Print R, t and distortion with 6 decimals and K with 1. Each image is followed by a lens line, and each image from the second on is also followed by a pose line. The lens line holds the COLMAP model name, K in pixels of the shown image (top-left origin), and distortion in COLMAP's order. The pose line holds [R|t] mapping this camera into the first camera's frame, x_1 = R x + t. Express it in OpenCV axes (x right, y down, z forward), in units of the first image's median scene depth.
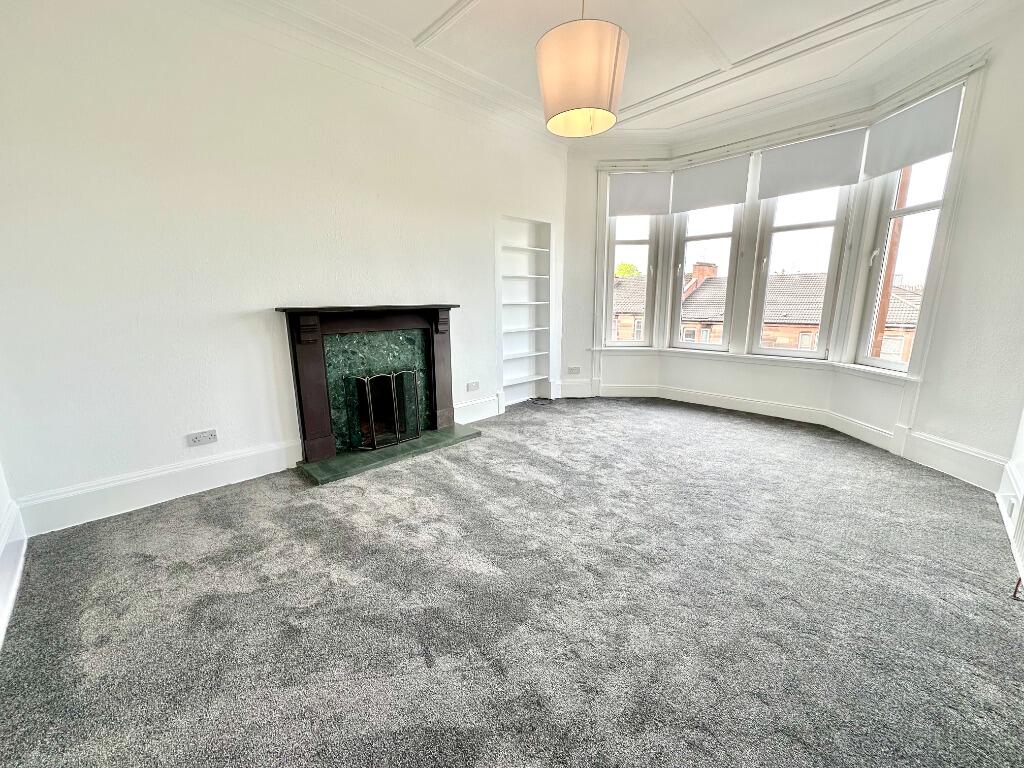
lens RADIAL K [[406.9, 0, 509.1], [0, 406.9, 382.2], [0, 0, 1]] dist [-0.000958, 0.000257]
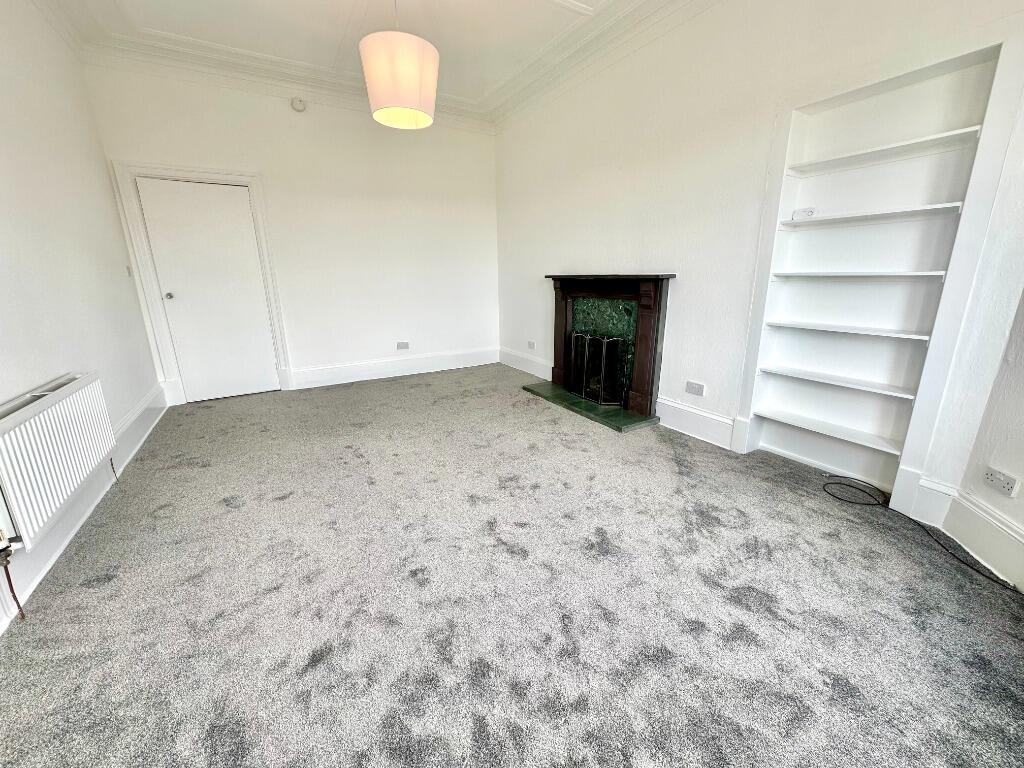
lens RADIAL K [[406.9, 0, 509.1], [0, 406.9, 382.2], [0, 0, 1]] dist [-0.000958, 0.000257]
pose [[-0.254308, 0.251134, -0.933948, 0.797515], [-0.185926, 0.934988, 0.302040, -0.187006], [0.949083, 0.250456, -0.191082, 0.966758]]
